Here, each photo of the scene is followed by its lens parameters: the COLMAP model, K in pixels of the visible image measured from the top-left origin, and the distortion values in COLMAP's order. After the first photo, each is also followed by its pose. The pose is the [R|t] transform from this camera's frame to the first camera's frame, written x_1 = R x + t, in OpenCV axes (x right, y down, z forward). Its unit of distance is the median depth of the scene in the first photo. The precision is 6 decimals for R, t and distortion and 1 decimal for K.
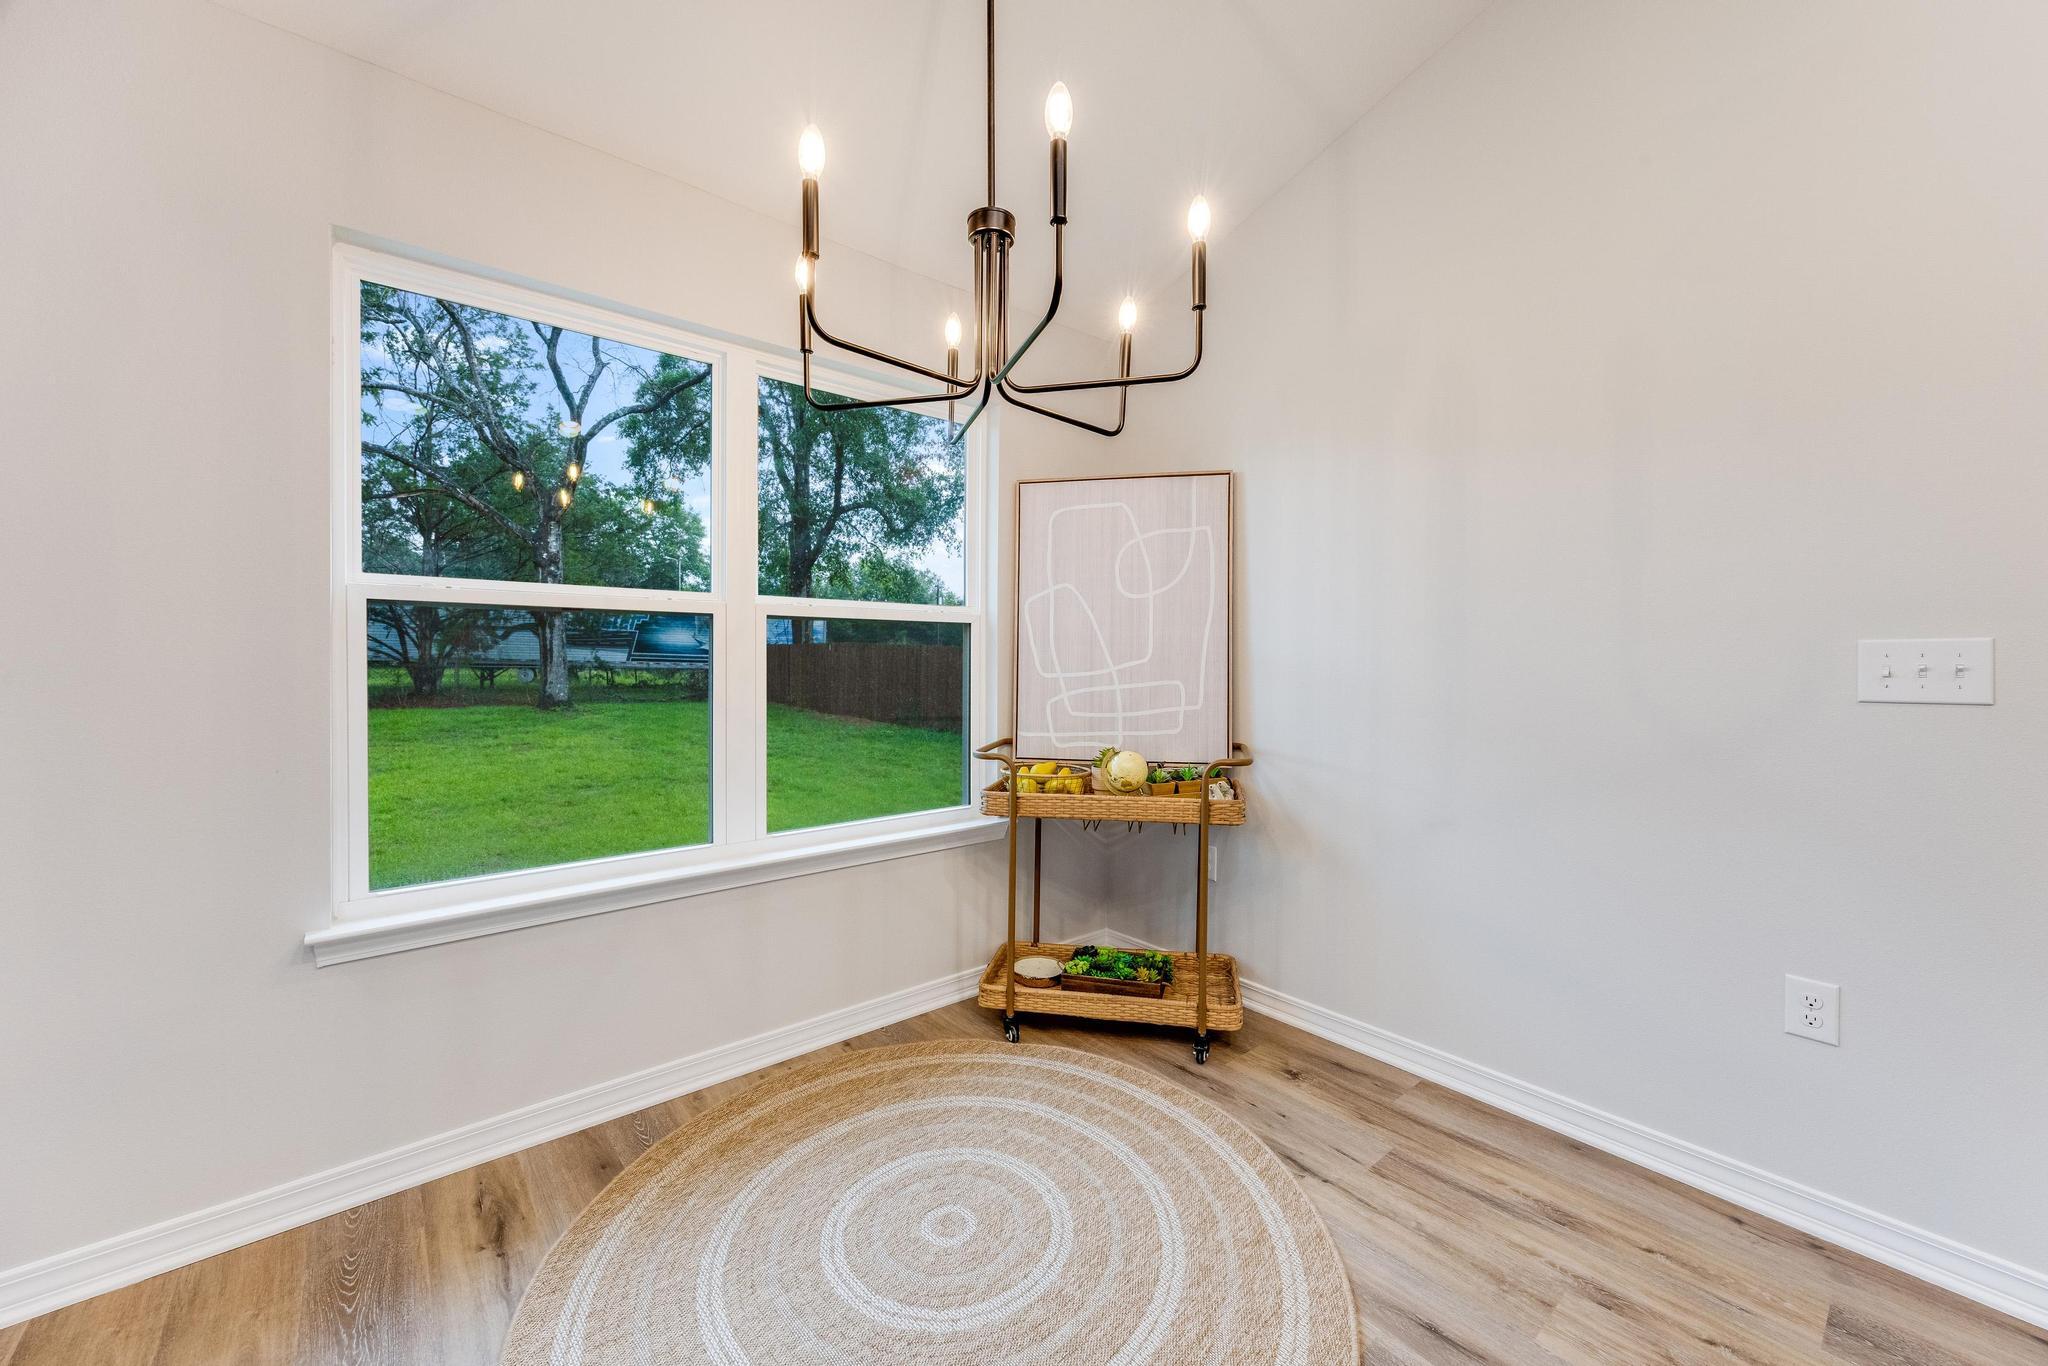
lens RADIAL K [[777.2, 0, 1026.7], [0, 777.2, 669.1], [0, 0, 1]] dist [0.001516, 0.002724]
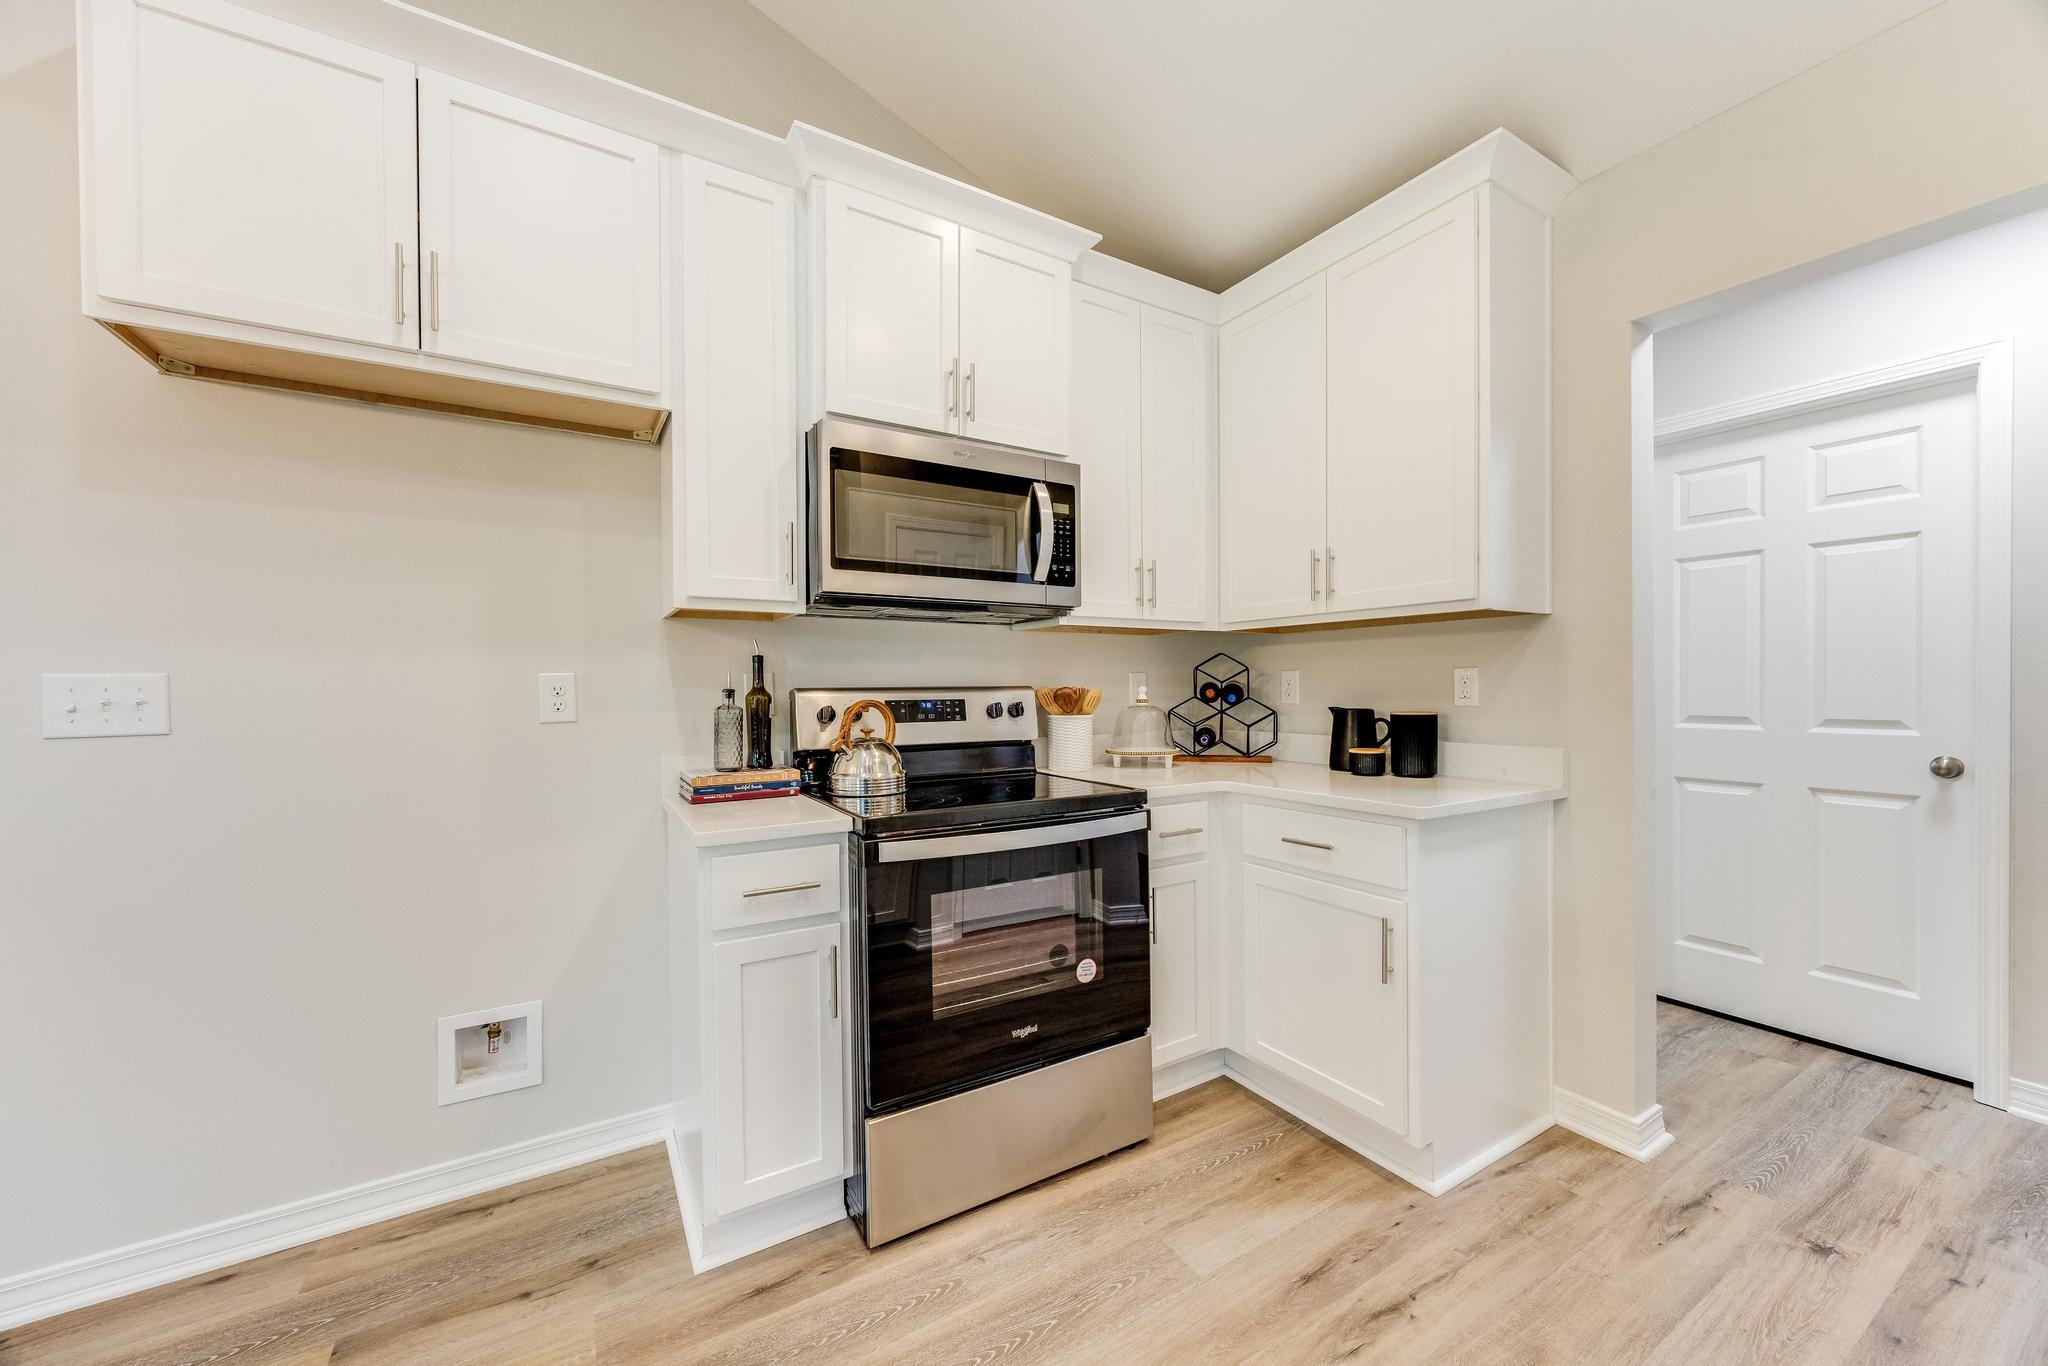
lens RADIAL K [[770.8, 0, 1026.7], [0, 770.8, 691.8], [0, 0, 1]] dist [-0.000304, 0.000458]
pose [[0.155752, -0.013938, 0.987698, 0.225932], [0.021136, 0.999719, 0.010774, -0.000189], [-0.987570, 0.019198, 0.156002, -0.235189]]
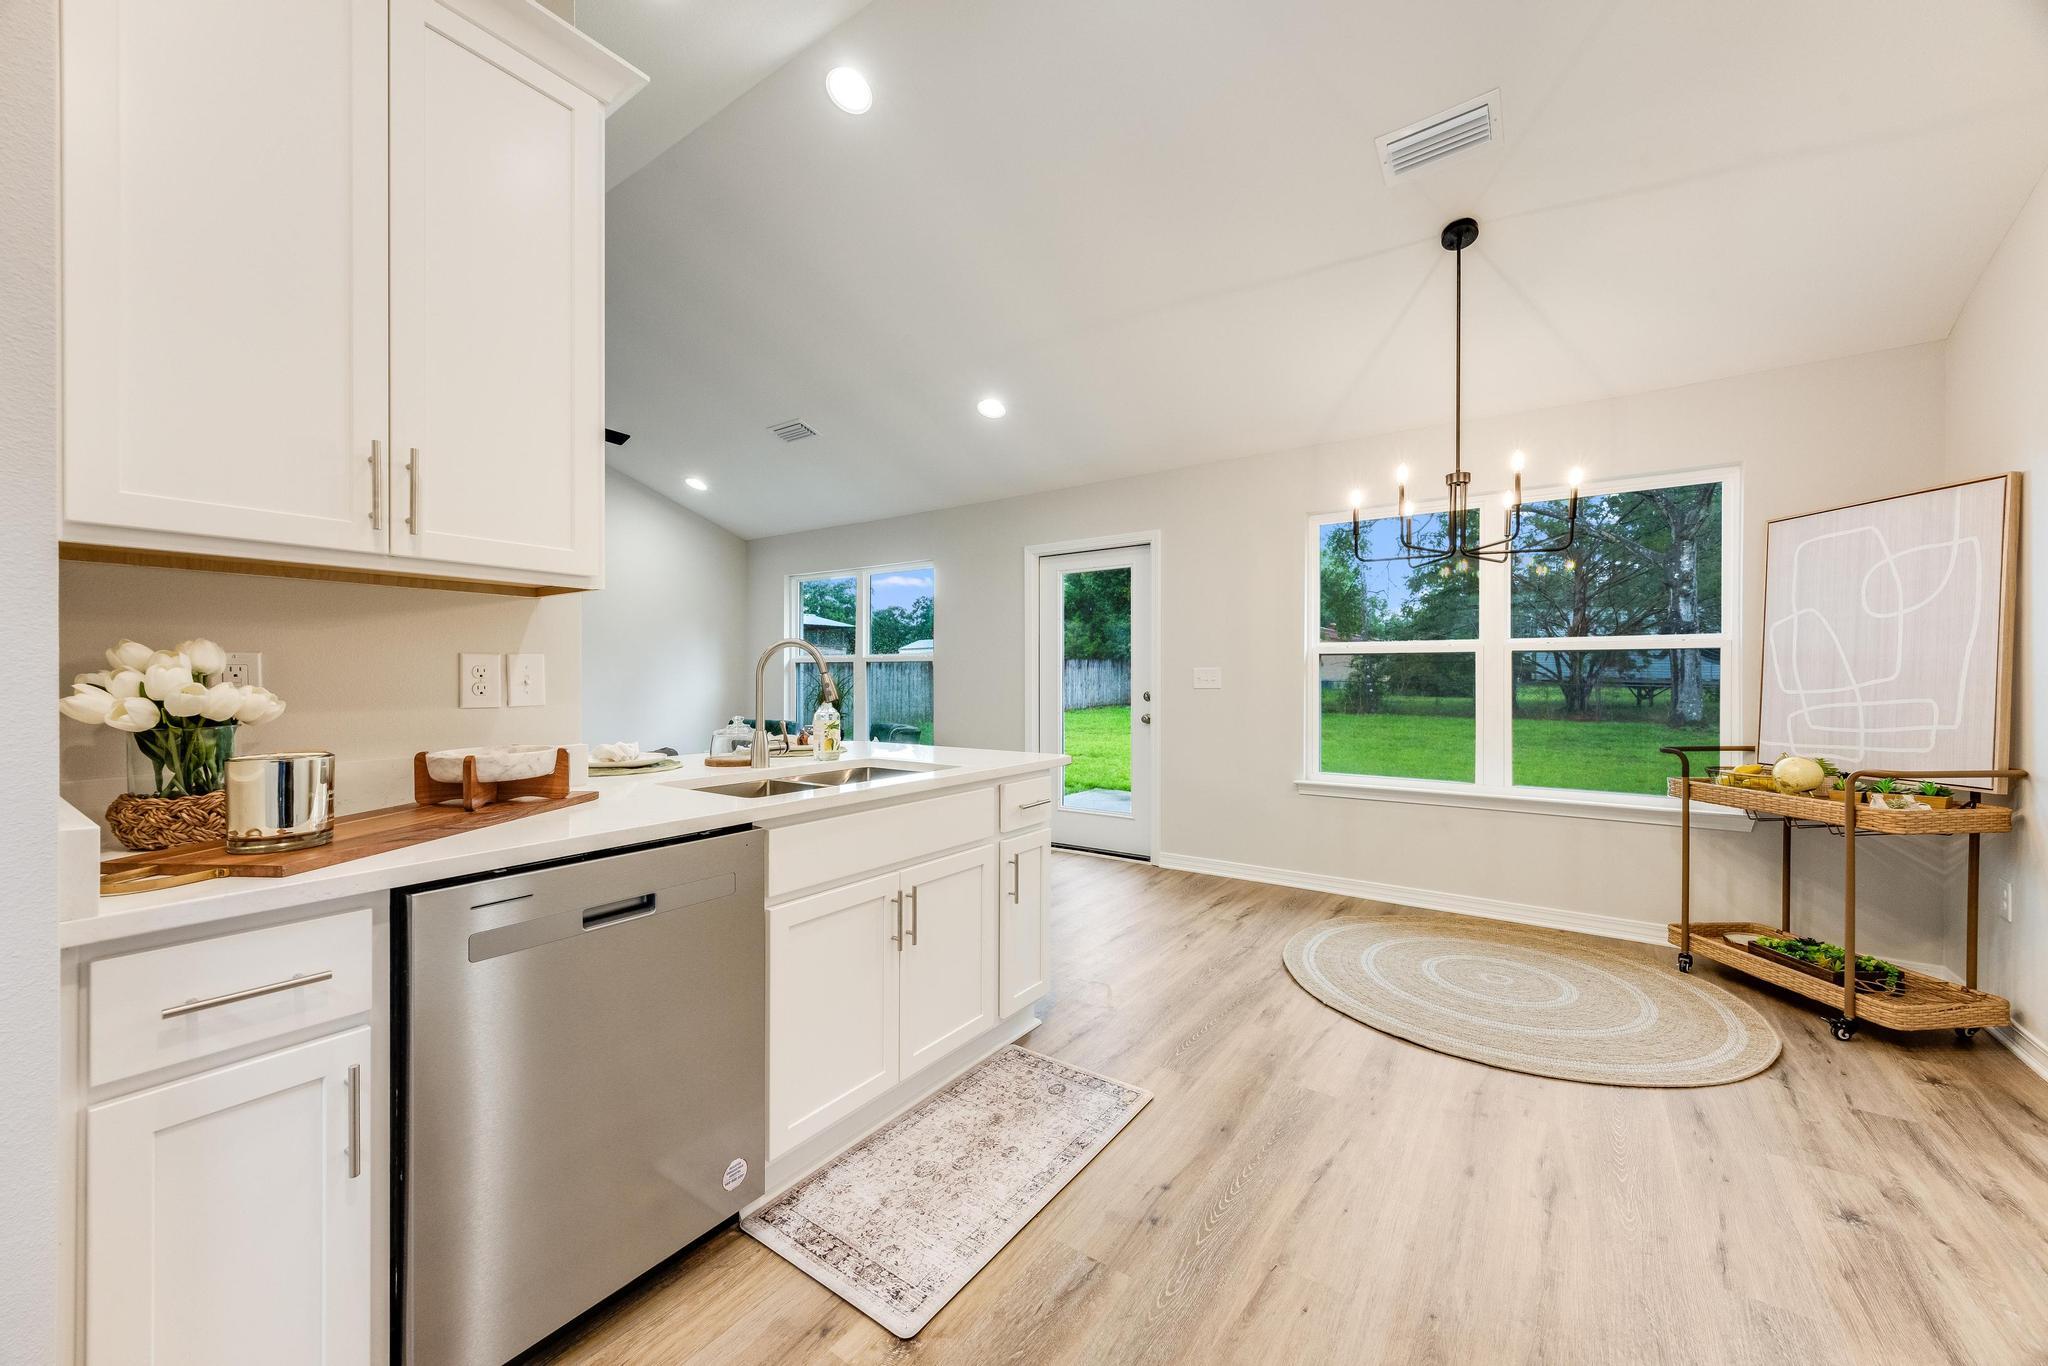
lens RADIAL K [[777.2, 0, 1021.0], [0, 777.2, 678.3], [0, 0, 1]] dist [0.001516, 0.002724]
pose [[0.245809, -0.000083, -0.969318, 1.024553], [-0.012641, 0.999915, -0.003291, 0.008205], [0.969236, 0.013062, 0.245787, -0.415191]]
